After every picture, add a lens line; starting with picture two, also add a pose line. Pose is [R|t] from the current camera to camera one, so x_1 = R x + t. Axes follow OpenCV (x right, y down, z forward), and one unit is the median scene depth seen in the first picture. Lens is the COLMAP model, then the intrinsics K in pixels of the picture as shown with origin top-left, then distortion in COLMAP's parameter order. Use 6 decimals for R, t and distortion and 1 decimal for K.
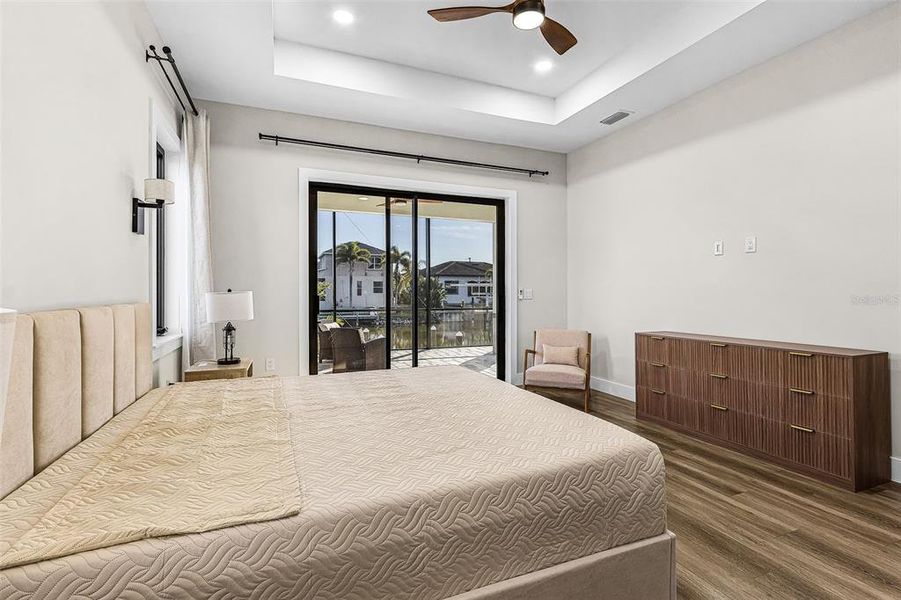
lens RADIAL K [[413.2, 0, 448.7], [0, 413.2, 294.9], [0, 0, 1]] dist [-0.000373, -0.000396]
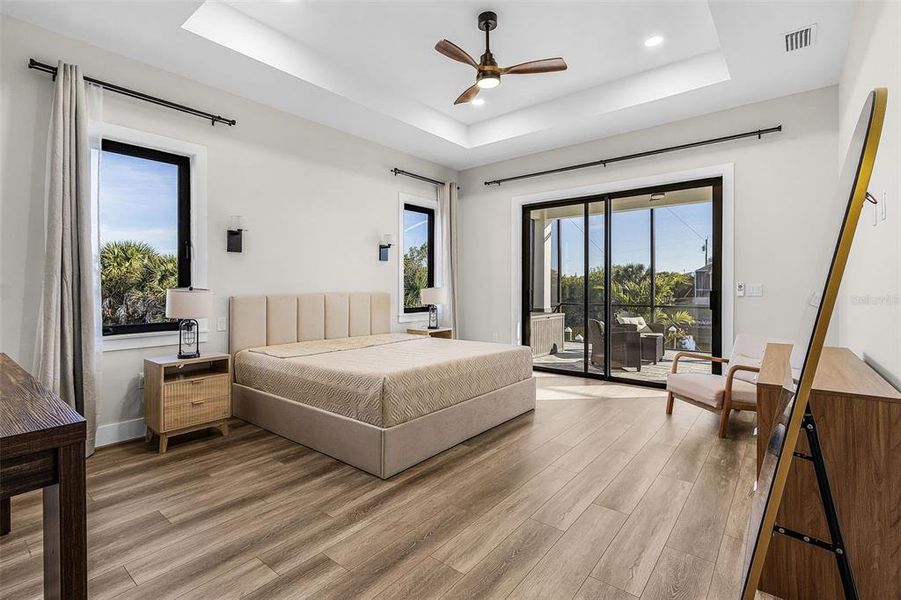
lens RADIAL K [[413.2, 0, 446.9], [0, 413.2, 293.3], [0, 0, 1]] dist [-0.000373, -0.000396]
pose [[0.490856, 0.008958, -0.871194, 0.649216], [-0.005041, 0.999960, 0.007442, 0.001936], [0.871226, 0.000738, 0.490882, 0.119618]]
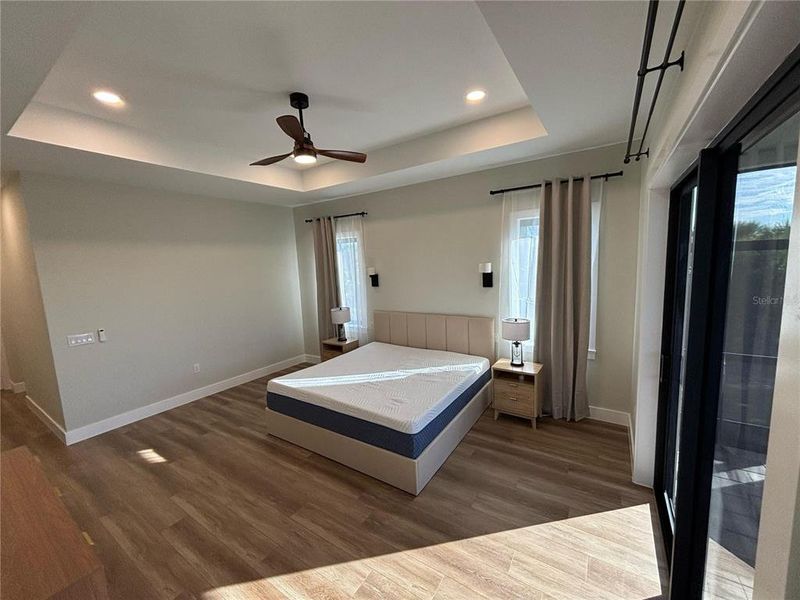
lens RADIAL K [[322.7, 0, 398.2], [0, 322.7, 299.7], [0, 0, 1]] dist [-0.000004, 0.000203]
pose [[-0.820089, 0.098486, -0.563697, 0.309621], [0.037482, 0.992208, 0.118823, -0.151365], [0.571007, 0.076317, -0.817390, 1.077150]]
